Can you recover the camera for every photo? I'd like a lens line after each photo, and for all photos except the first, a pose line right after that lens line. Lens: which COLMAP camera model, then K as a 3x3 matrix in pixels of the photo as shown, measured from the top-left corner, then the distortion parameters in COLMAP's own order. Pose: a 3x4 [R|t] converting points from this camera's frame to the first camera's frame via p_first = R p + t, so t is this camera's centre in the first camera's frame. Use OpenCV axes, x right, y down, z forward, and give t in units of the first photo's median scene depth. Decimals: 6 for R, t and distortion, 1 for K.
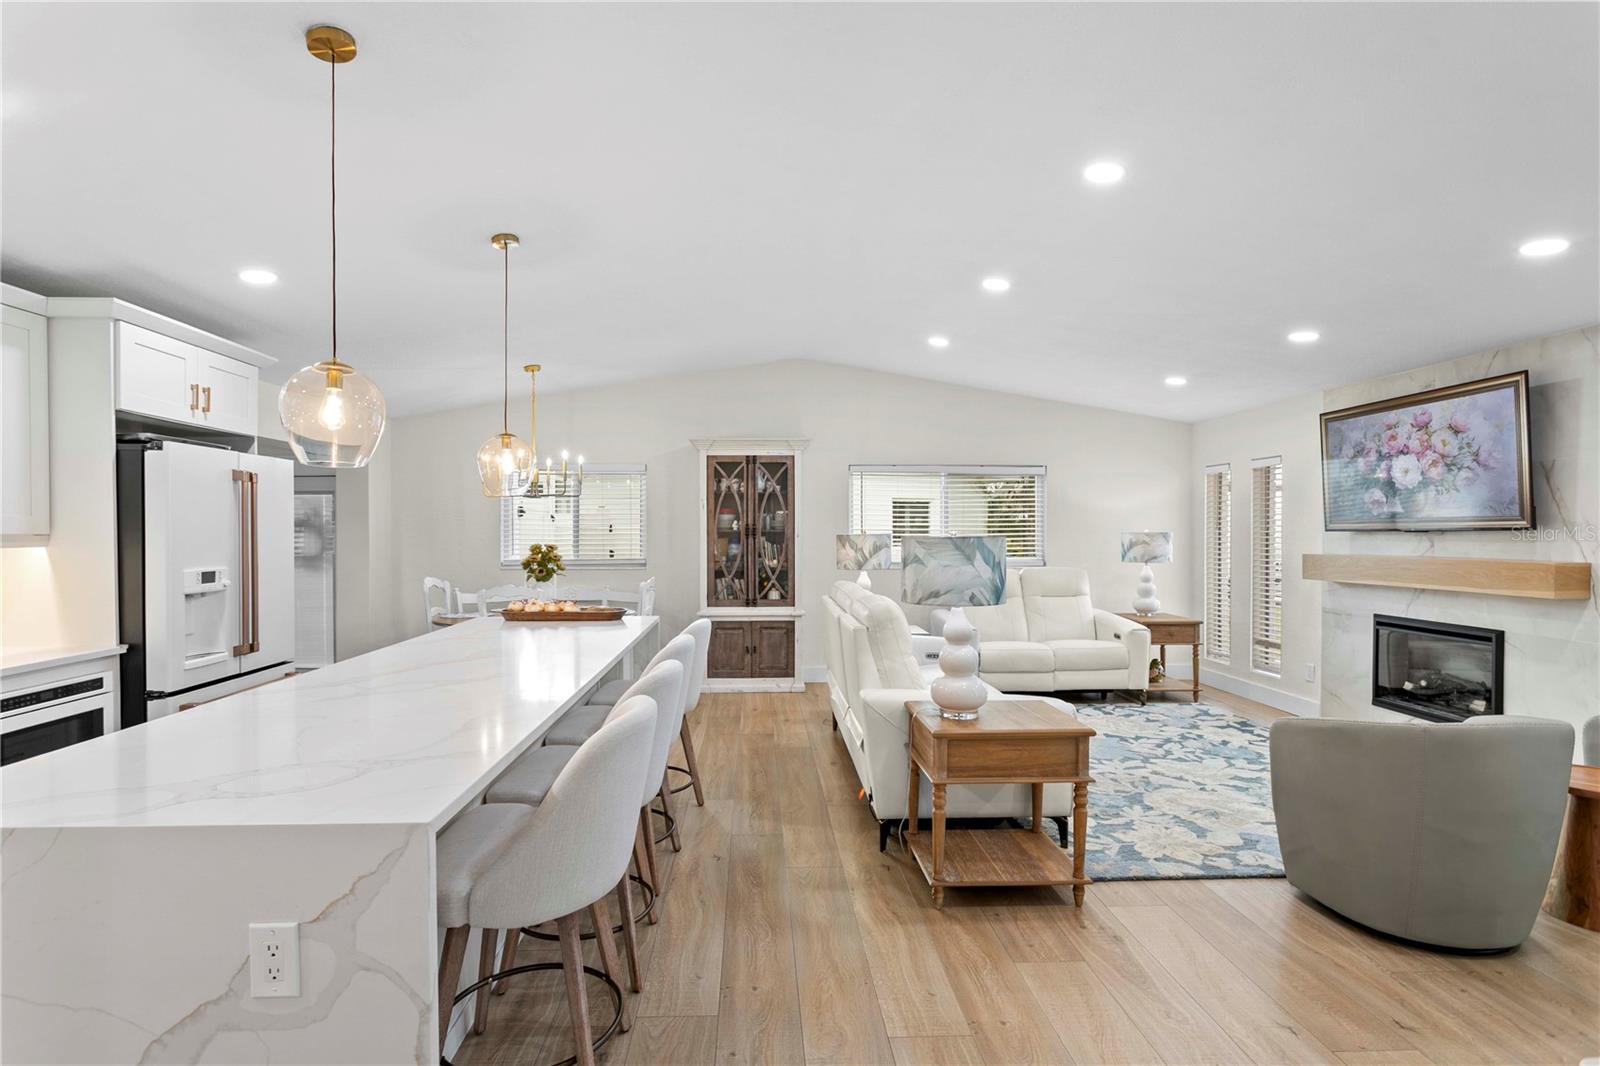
lens RADIAL K [[783.5, 0, 780.1], [0, 783.5, 533.2], [0, 0, 1]] dist [-0.000876, 0.000544]
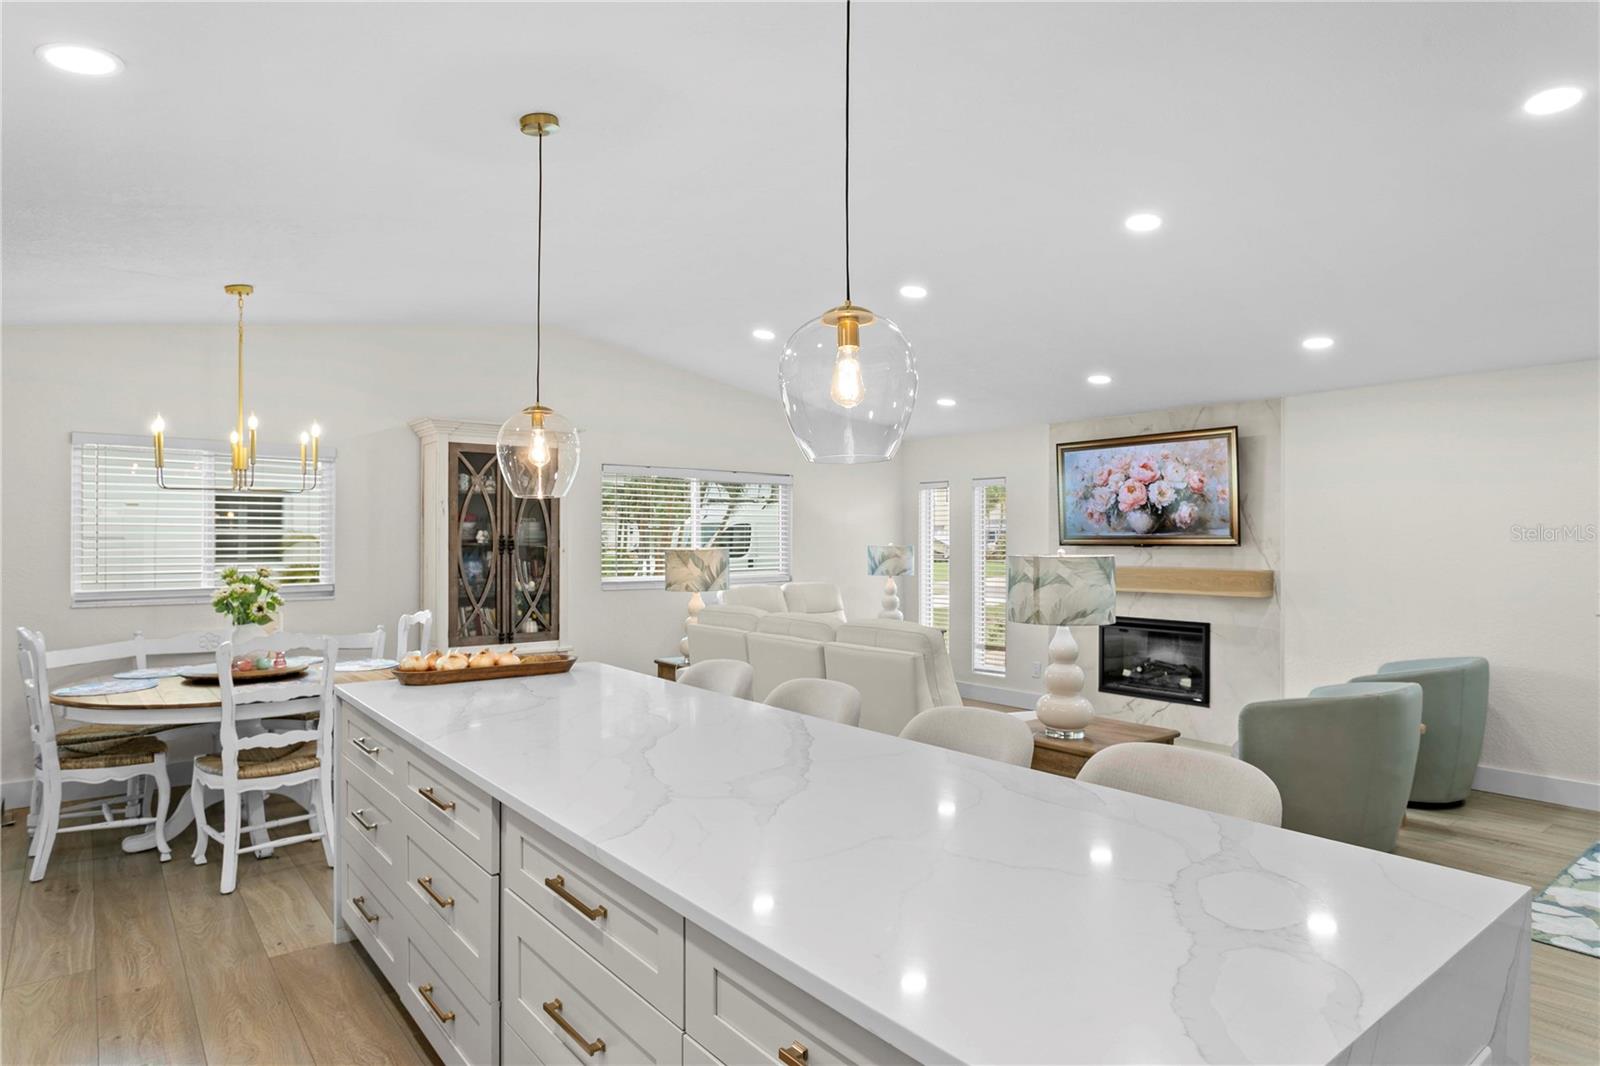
lens RADIAL K [[901.7, 0, 788.5], [0, 901.7, 533.8], [0, 0, 1]] dist [0.000495, 0.000678]
pose [[0.808112, 0.007207, 0.588985, -0.434206], [-0.001775, 0.999950, -0.009800, -0.006605], [-0.589027, 0.006874, 0.808084, 0.165533]]
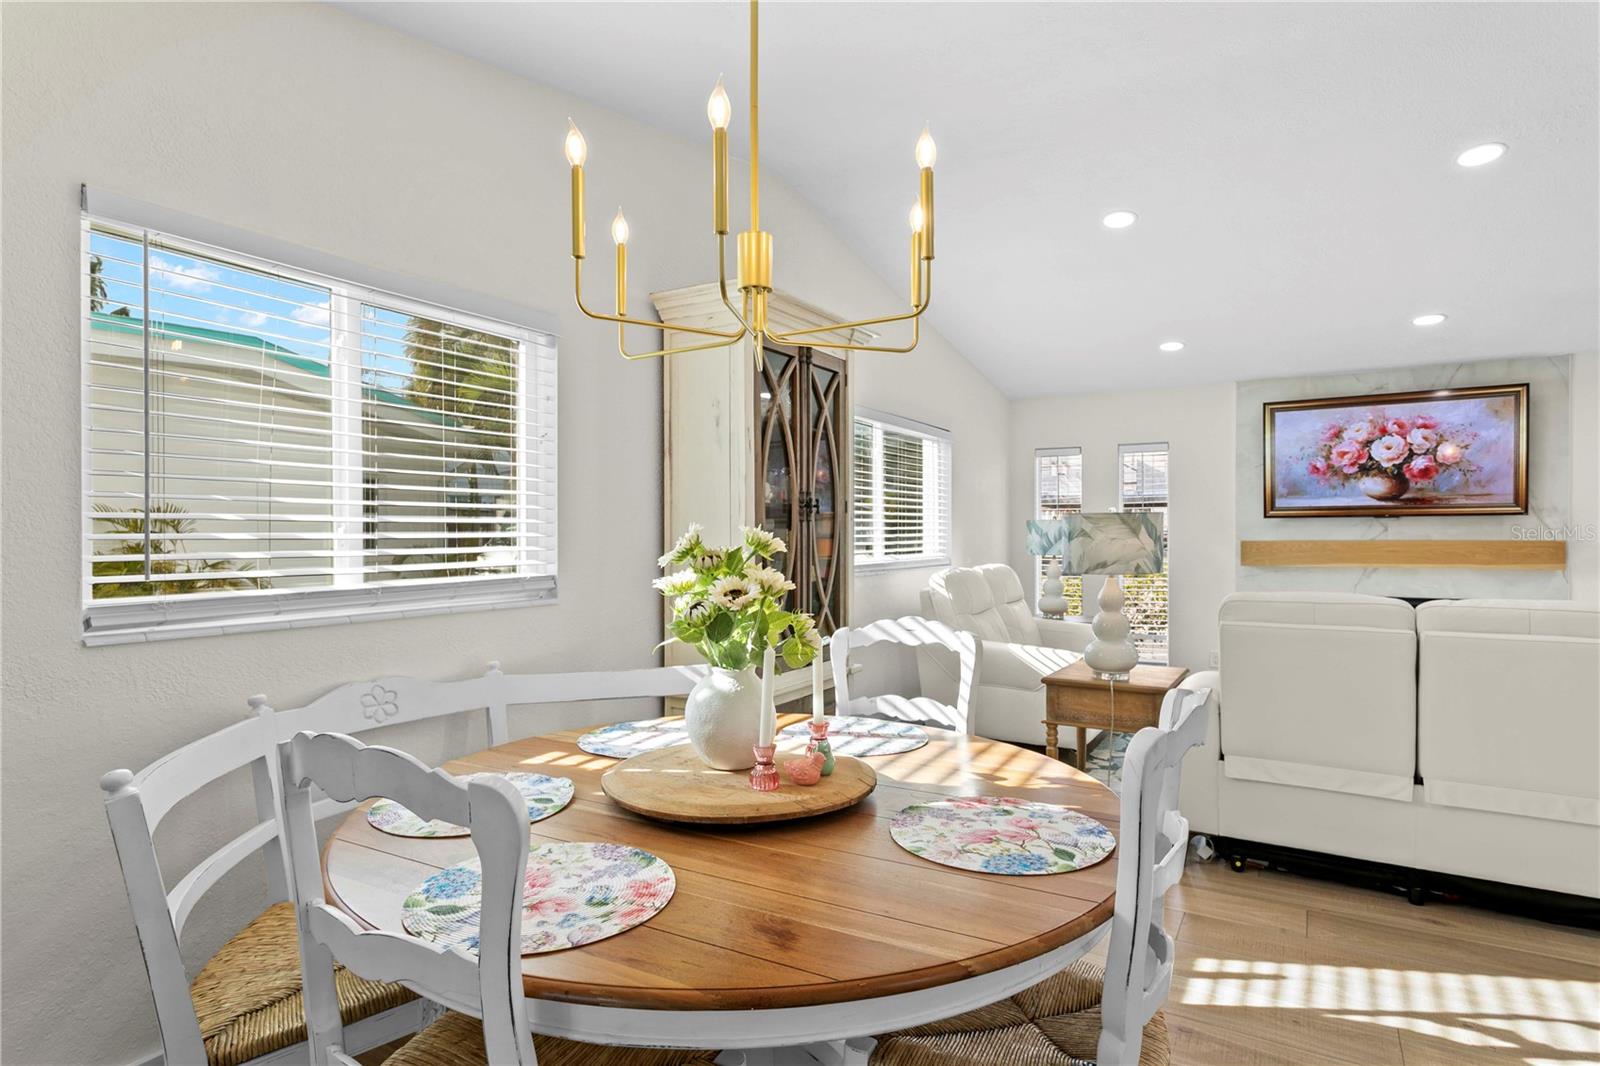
lens RADIAL K [[861.9, 0, 798.4], [0, 861.9, 540.6], [0, 0, 1]] dist [0.001604, 0.000321]
pose [[0.548842, -0.006887, 0.835898, -0.613916], [0.002741, 0.999976, 0.006440, 0.019041], [-0.835922, -0.001244, 0.548848, 0.939201]]
